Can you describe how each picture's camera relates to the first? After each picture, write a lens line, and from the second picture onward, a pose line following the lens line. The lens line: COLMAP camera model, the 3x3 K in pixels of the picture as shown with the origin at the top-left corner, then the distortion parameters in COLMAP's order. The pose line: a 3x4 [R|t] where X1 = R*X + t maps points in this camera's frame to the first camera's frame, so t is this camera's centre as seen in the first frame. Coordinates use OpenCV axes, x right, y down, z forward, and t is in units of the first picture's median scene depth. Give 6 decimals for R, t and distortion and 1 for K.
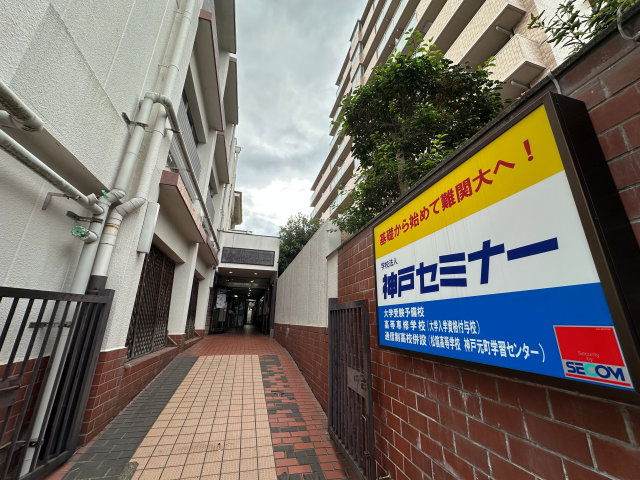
lens RADIAL K [[256.0, 0, 321.8], [0, 256.0, 240.4], [0, 0, 1]] dist [-0.000527, -0.000194]
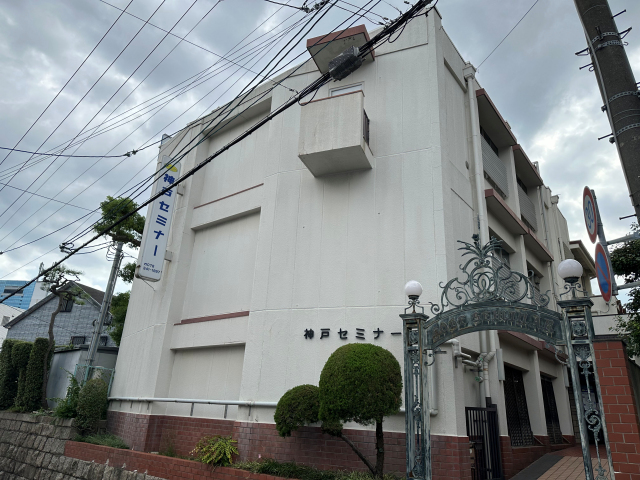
lens RADIAL K [[453.7, 0, 320.0], [0, 453.7, 240.0], [0, 0, 1]] dist [0.062229, -0.077283]
pose [[0.591401, -0.272837, -0.758819, 1.279888], [0.206628, 0.960877, -0.184448, -0.590342], [0.779455, -0.047711, 0.624639, -1.999354]]
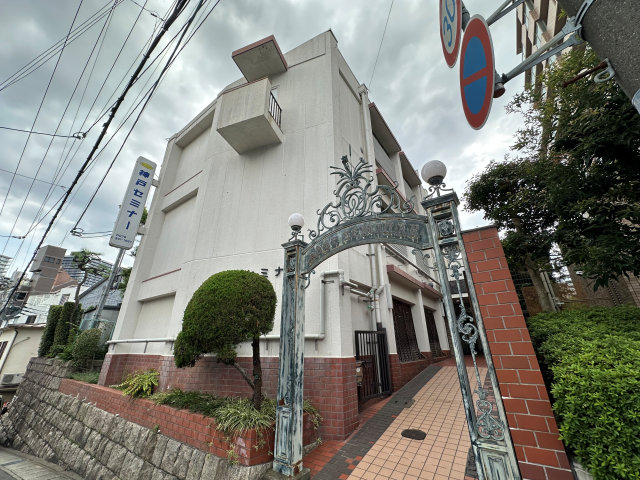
lens RADIAL K [[256.0, 0, 321.8], [0, 256.0, 240.4], [0, 0, 1]] dist [-0.000527, -0.000194]
pose [[0.621860, -0.318446, -0.715460, 0.710590], [0.253221, 0.946278, -0.201089, -0.224651], [0.741060, -0.056120, 0.669090, -0.894982]]
